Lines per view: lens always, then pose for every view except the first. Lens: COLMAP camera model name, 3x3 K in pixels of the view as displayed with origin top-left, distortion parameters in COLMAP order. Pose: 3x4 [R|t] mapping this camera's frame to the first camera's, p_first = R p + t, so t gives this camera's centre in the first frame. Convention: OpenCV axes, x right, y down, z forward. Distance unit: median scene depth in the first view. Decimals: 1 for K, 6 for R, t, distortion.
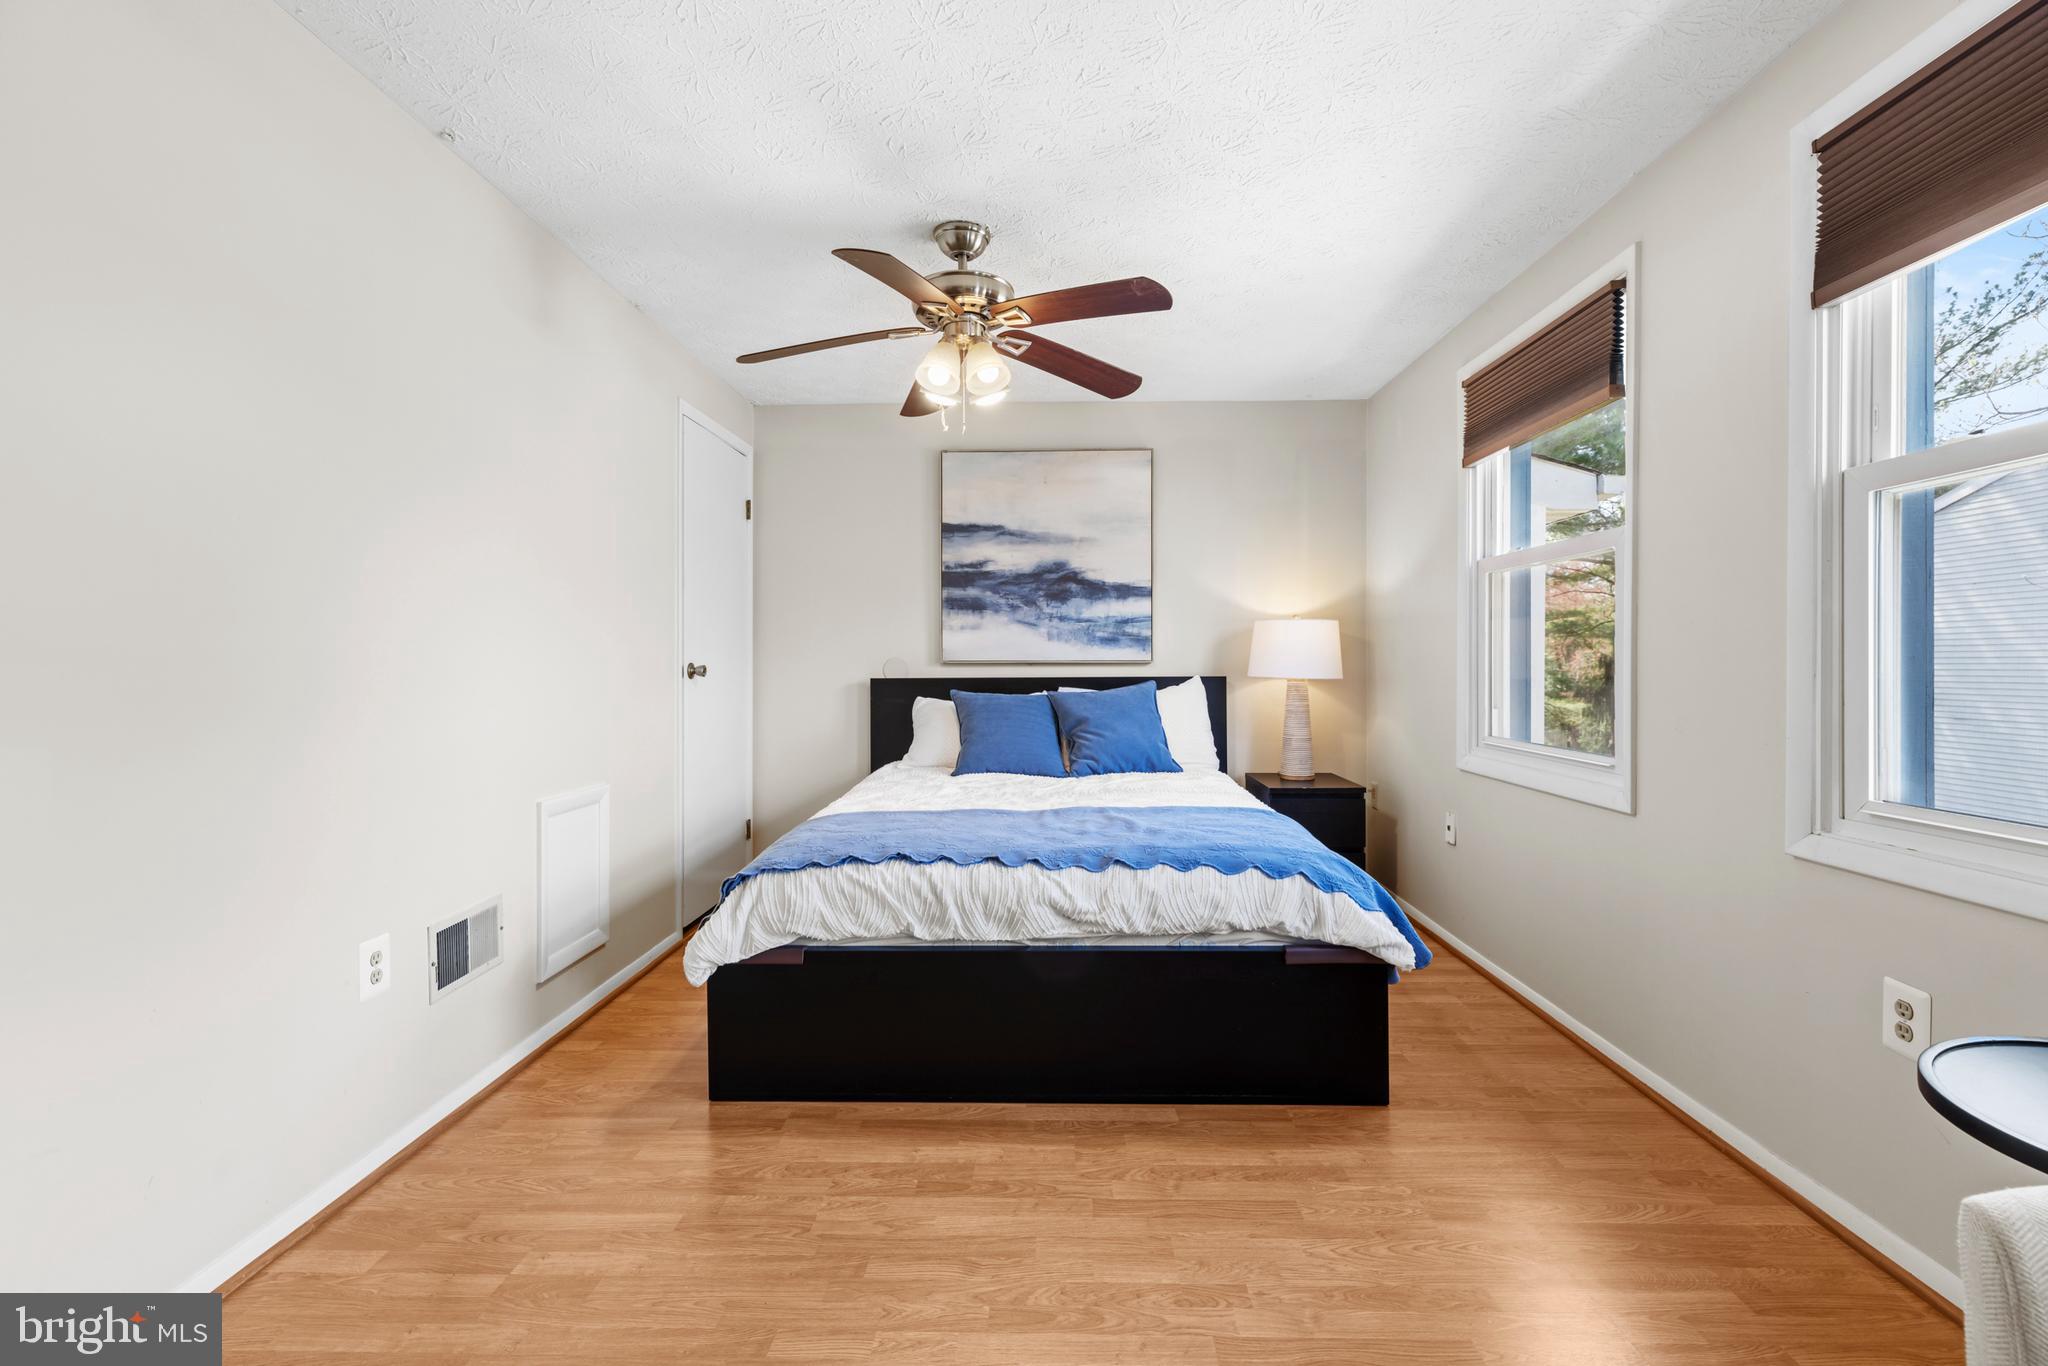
lens RADIAL K [[918.2, 0, 1015.5], [0, 918.2, 672.9], [0, 0, 1]] dist [0.014746, -0.001977]
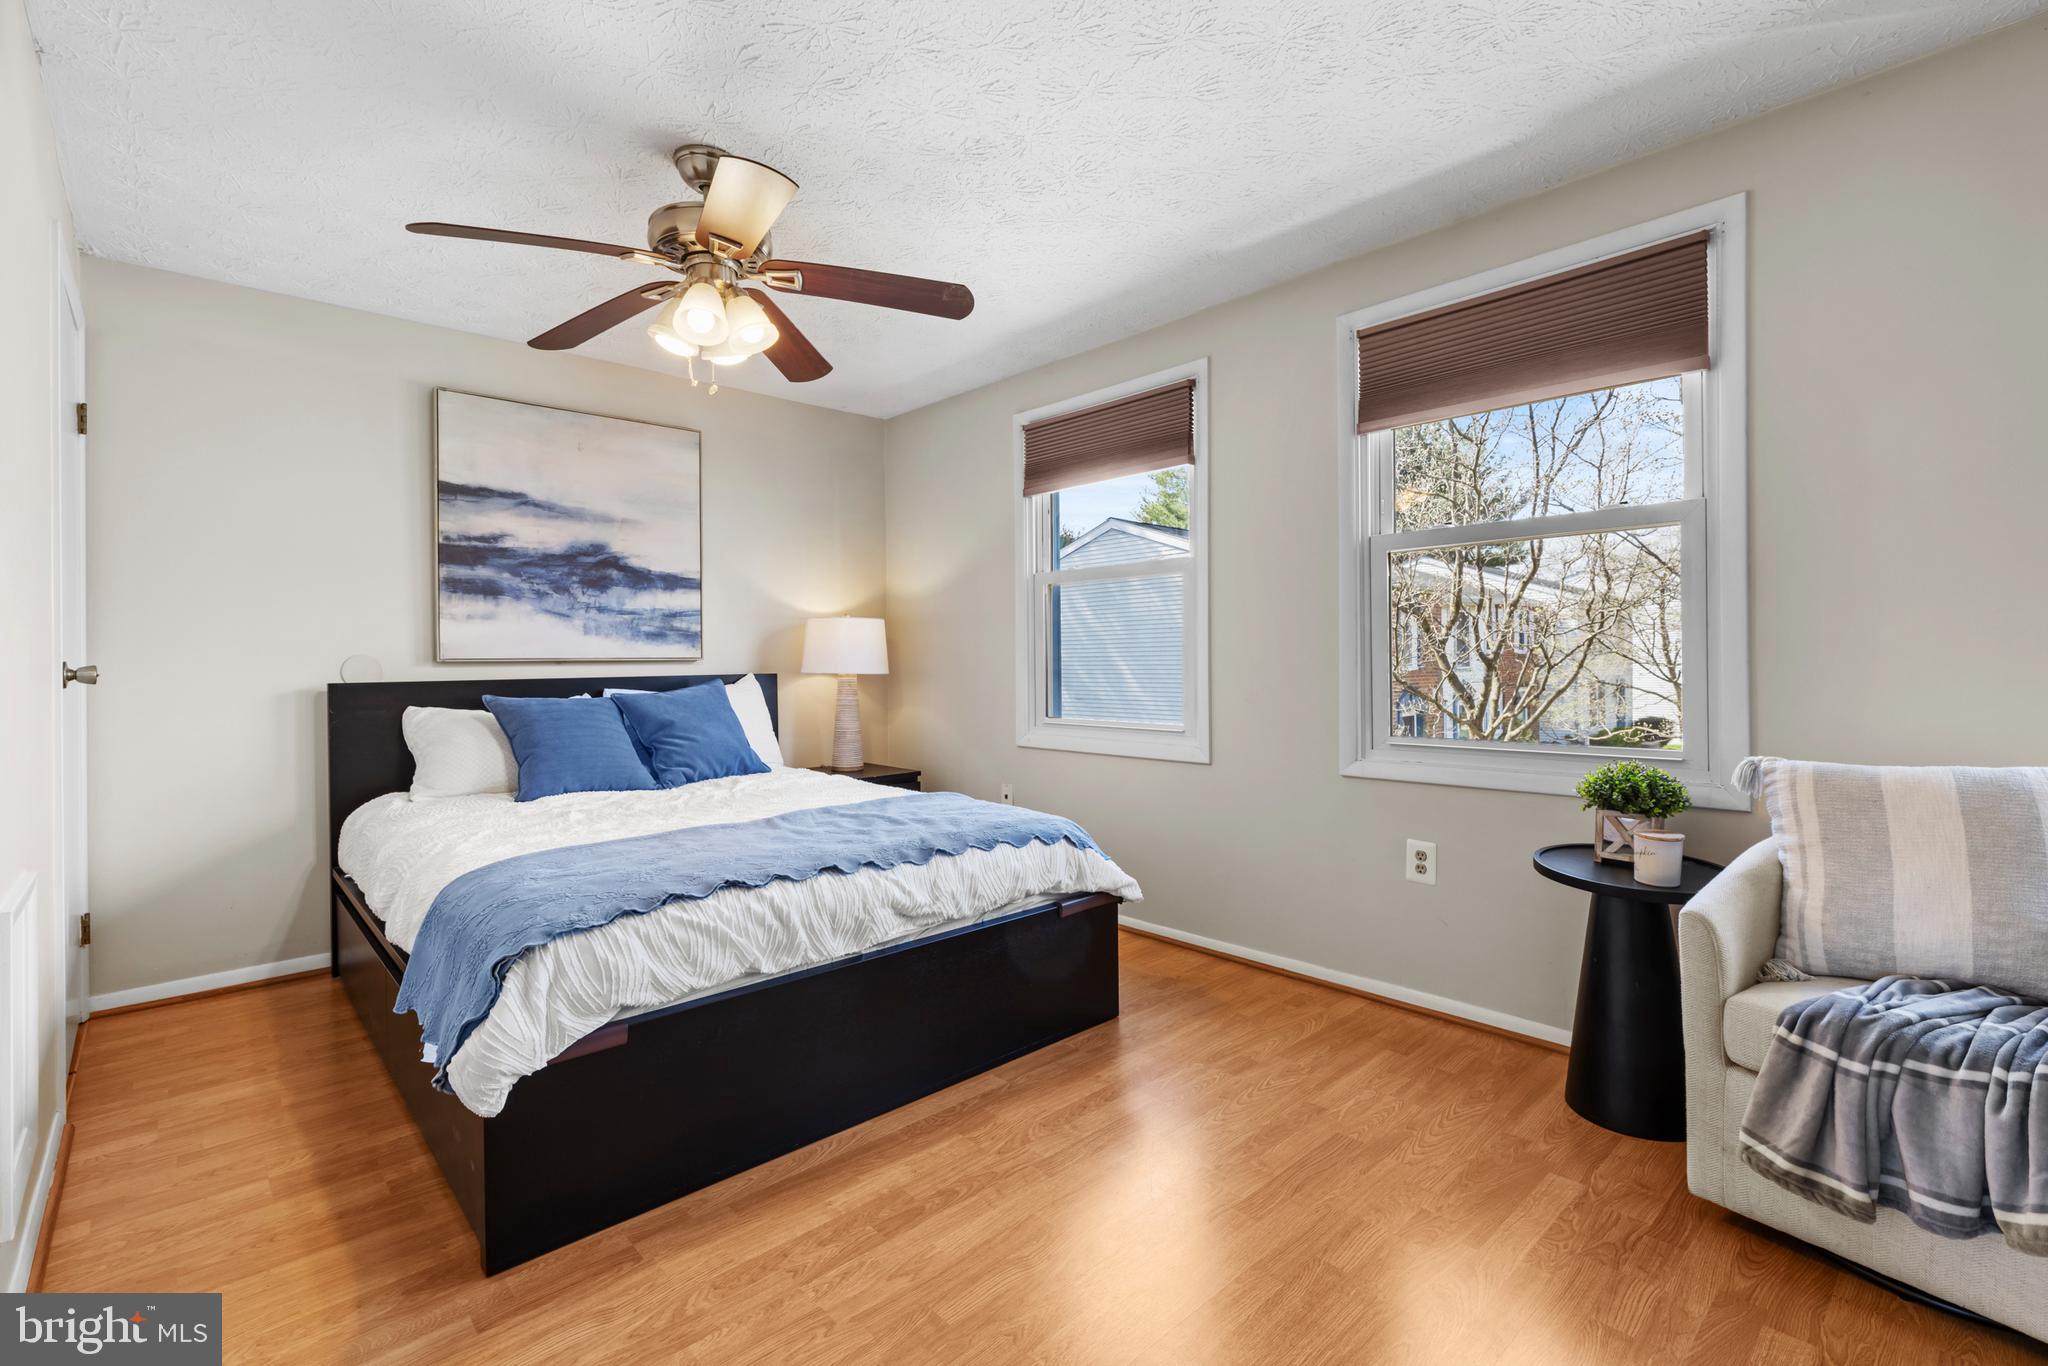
lens RADIAL K [[918.2, 0, 1015.1], [0, 918.2, 669.6], [0, 0, 1]] dist [0.014746, -0.001977]
pose [[0.720304, -0.010983, 0.693572, -0.527851], [0.014976, 0.999888, 0.000281, 0.005579], [-0.693497, 0.010184, 0.720387, 0.206040]]
